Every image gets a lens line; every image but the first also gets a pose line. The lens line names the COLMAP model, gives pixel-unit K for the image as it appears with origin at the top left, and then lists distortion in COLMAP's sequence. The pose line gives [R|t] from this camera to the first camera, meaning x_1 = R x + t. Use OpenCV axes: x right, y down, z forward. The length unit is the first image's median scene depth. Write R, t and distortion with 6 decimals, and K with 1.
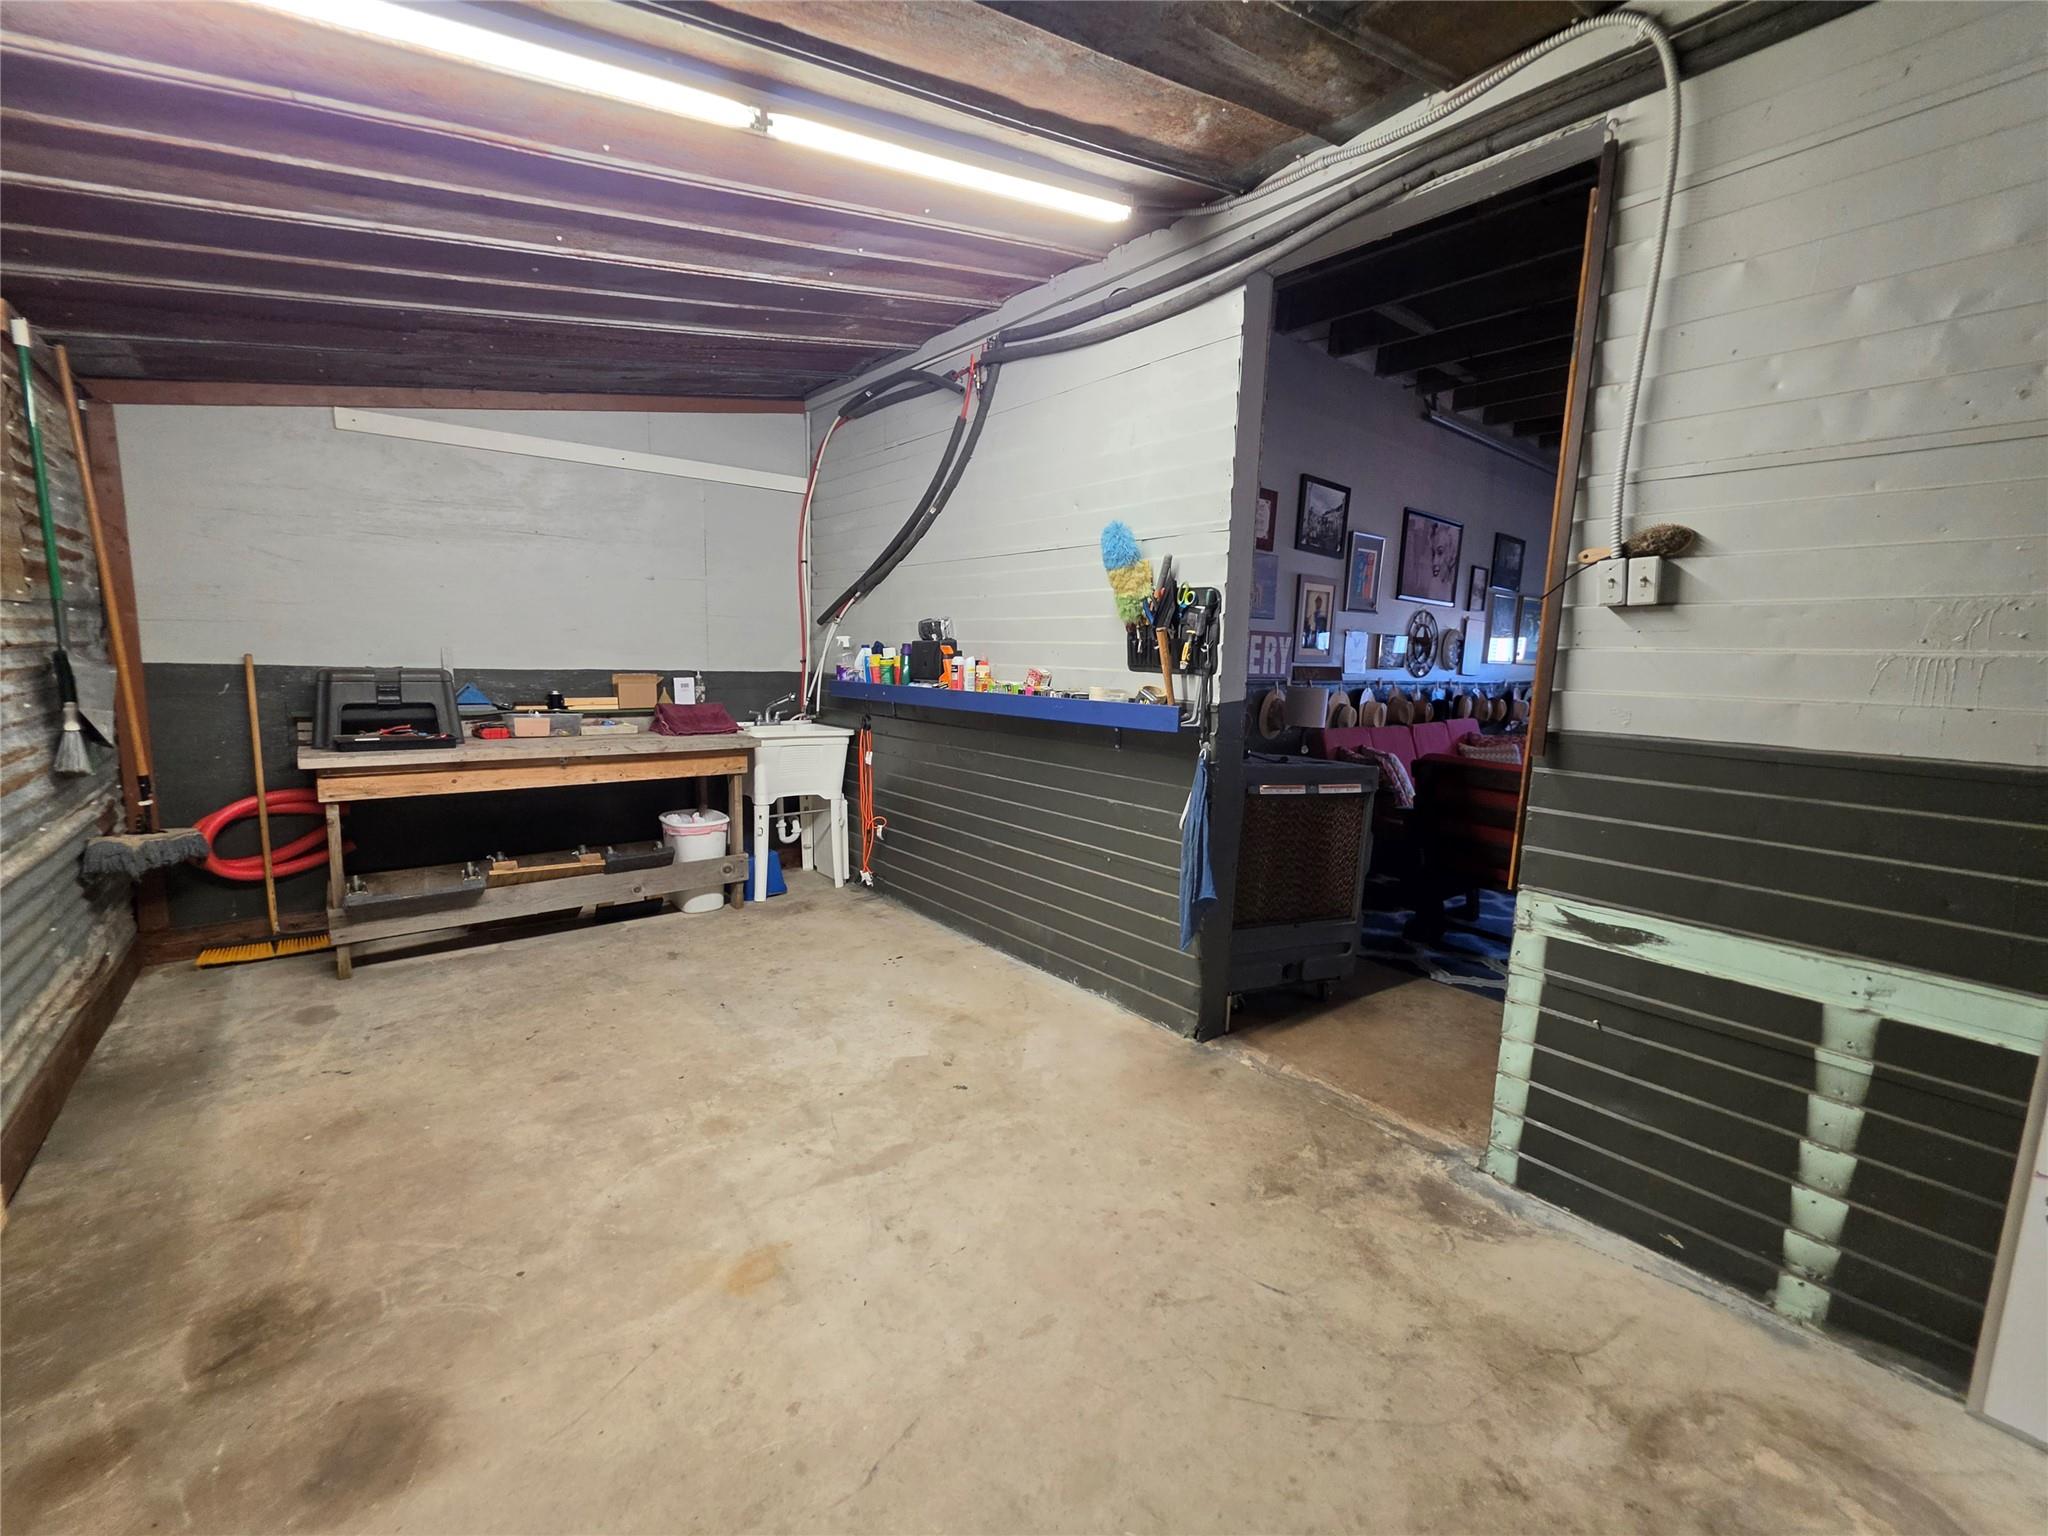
lens RADIAL K [[827.9, 0, 1034.1], [0, 827.9, 772.3], [0, 0, 1]] dist [-0.002740, 0.001580]
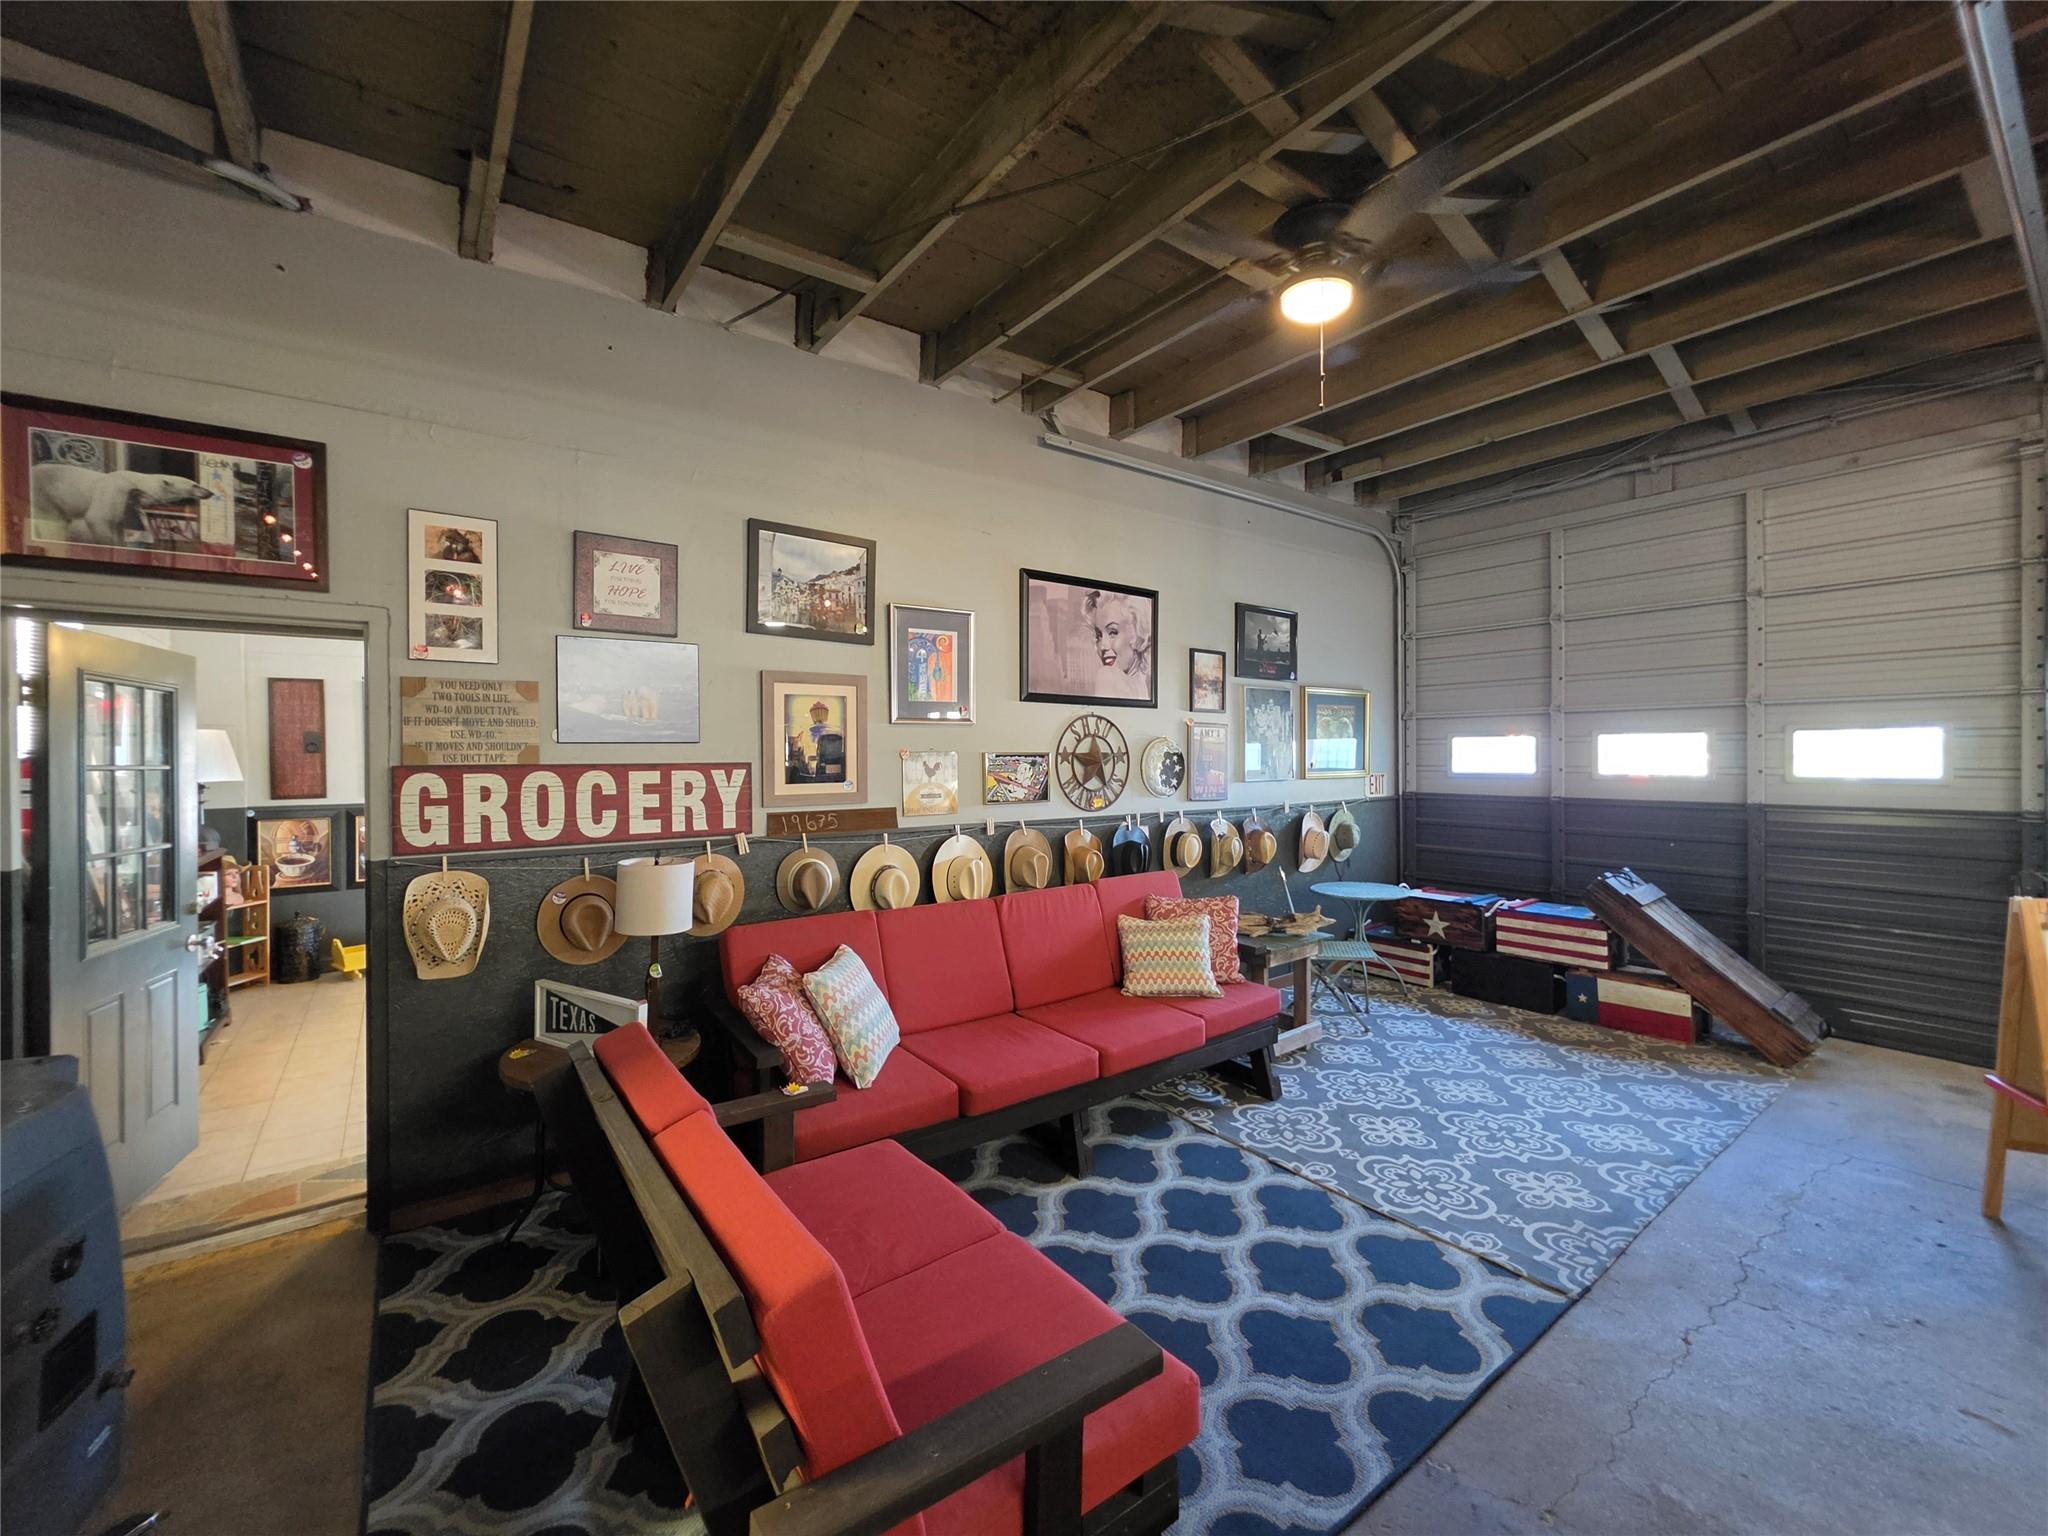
lens RADIAL K [[827.9, 0, 1025.2], [0, 827.9, 763.5], [0, 0, 1]] dist [-0.002740, 0.001580]
pose [[0.997551, -0.035564, -0.060227, 0.549894], [0.026979, 0.990094, -0.137787, -0.074185], [0.064531, 0.135825, 0.988629, 0.386010]]
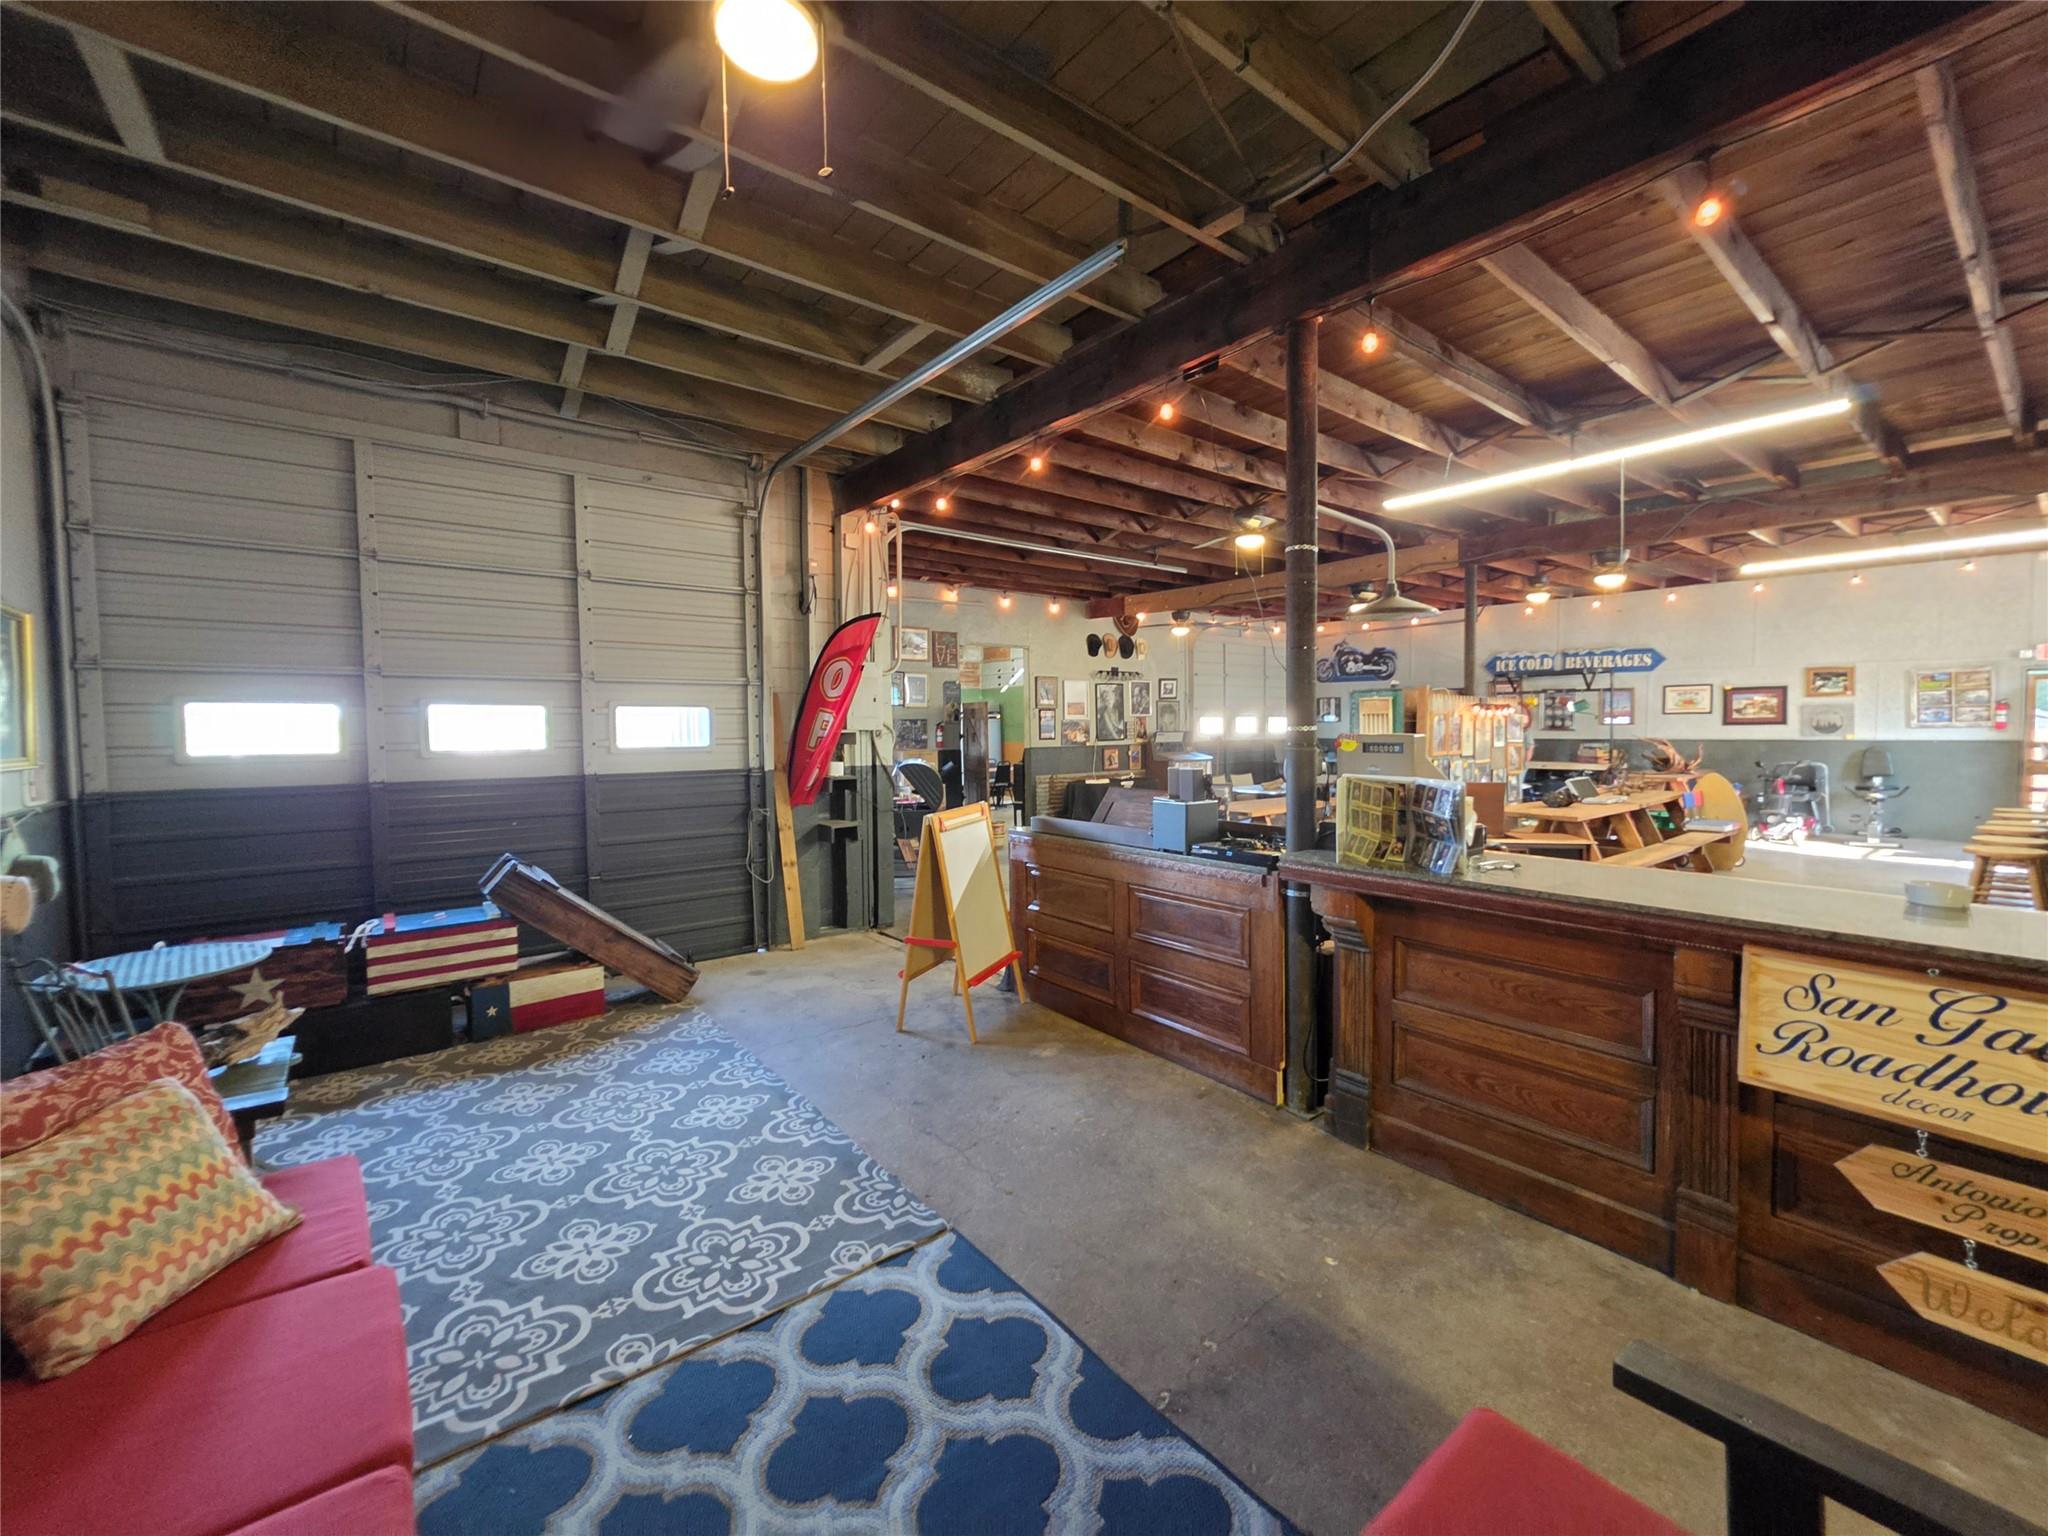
lens RADIAL K [[827.9, 0, 1045.2], [0, 827.9, 761.5], [0, 0, 1]] dist [-0.002740, 0.001580]
pose [[0.027420, -0.070165, 0.997158, 0.368515], [0.155504, 0.985689, 0.065082, -0.124479], [-0.987455, 0.153277, 0.037938, 0.746675]]
